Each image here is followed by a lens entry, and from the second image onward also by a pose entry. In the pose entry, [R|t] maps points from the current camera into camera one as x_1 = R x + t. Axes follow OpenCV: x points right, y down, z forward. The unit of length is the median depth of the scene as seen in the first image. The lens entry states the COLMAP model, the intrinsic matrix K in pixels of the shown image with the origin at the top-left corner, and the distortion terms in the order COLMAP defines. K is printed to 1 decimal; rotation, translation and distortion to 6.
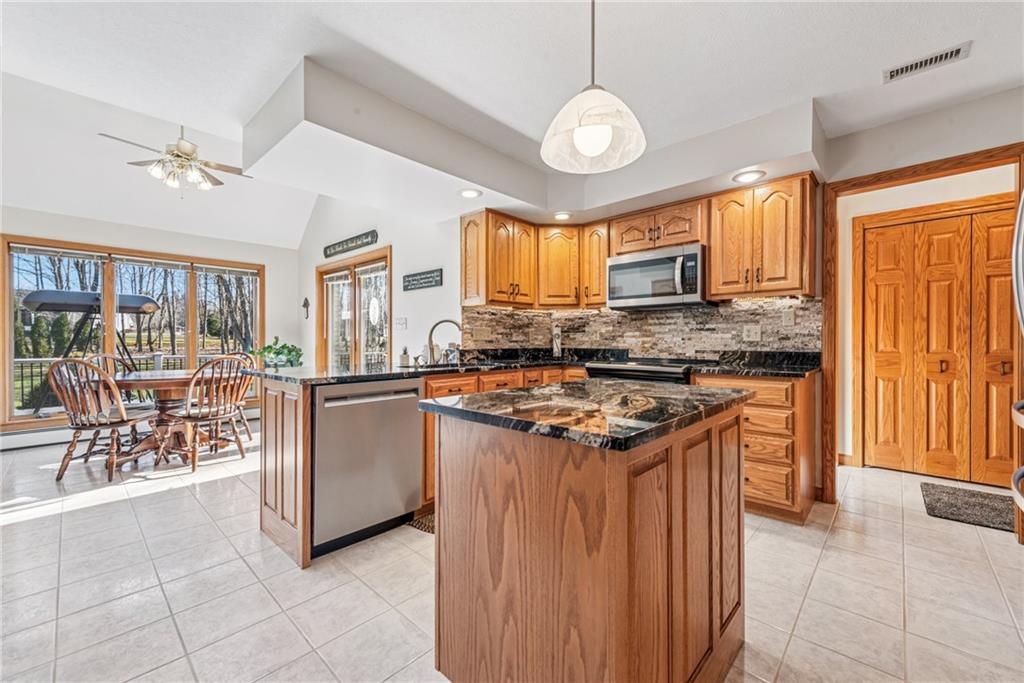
lens RADIAL K [[409.0, 0, 519.0], [0, 409.0, 341.9], [0, 0, 1]] dist [0.010811, -0.000265]
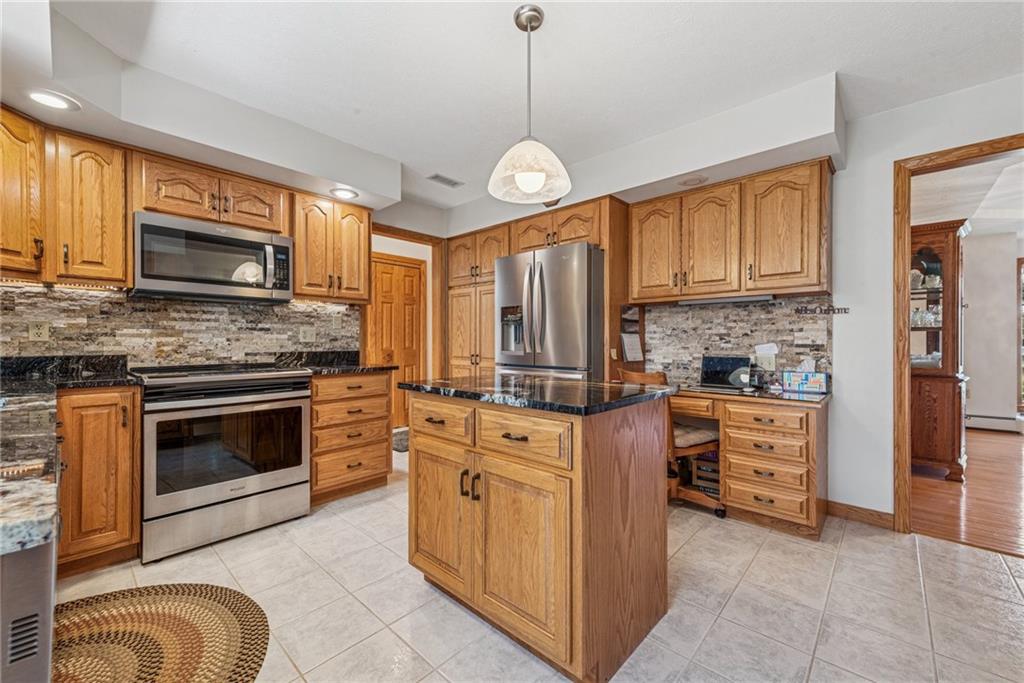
lens RADIAL K [[409.0, 0, 519.0], [0, 409.0, 341.9], [0, 0, 1]] dist [0.010811, -0.000265]
pose [[-0.010005, -0.000802, 0.999950, -0.414080], [0.002193, 0.999997, 0.000824, -0.001904], [-0.999948, 0.002201, -0.010004, 0.408008]]
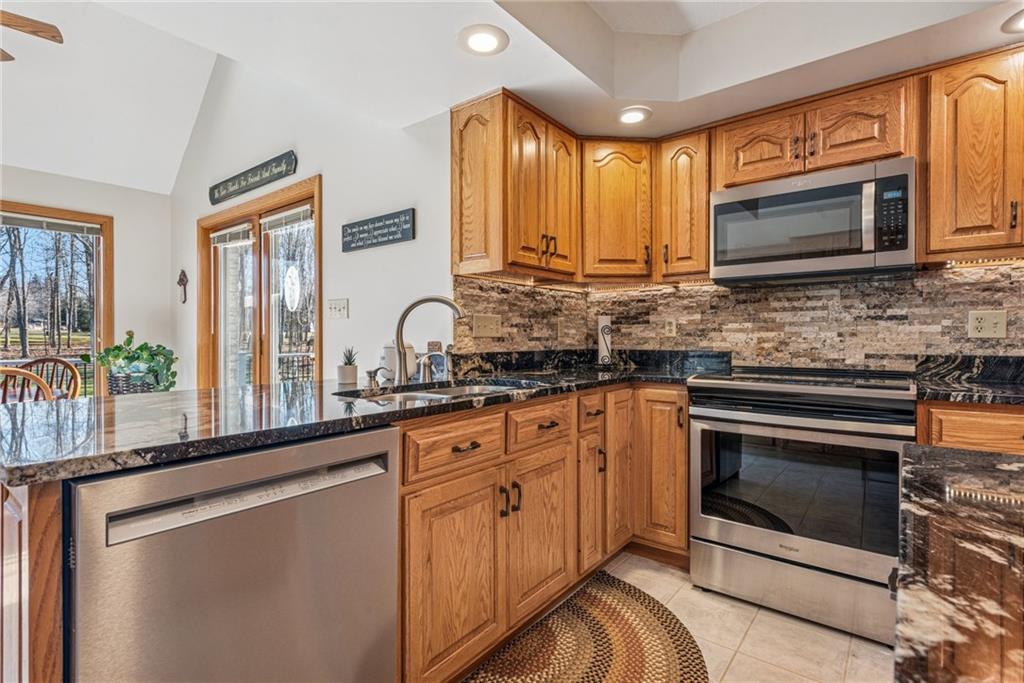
lens RADIAL K [[487.3, 0, 518.1], [0, 487.3, 340.1], [0, 0, 1]] dist [0.001791, -0.001105]
pose [[0.996742, -0.001715, 0.080632, -0.104208], [0.001463, 0.999994, 0.003178, -0.001625], [-0.080637, -0.003049, 0.996739, 0.336382]]
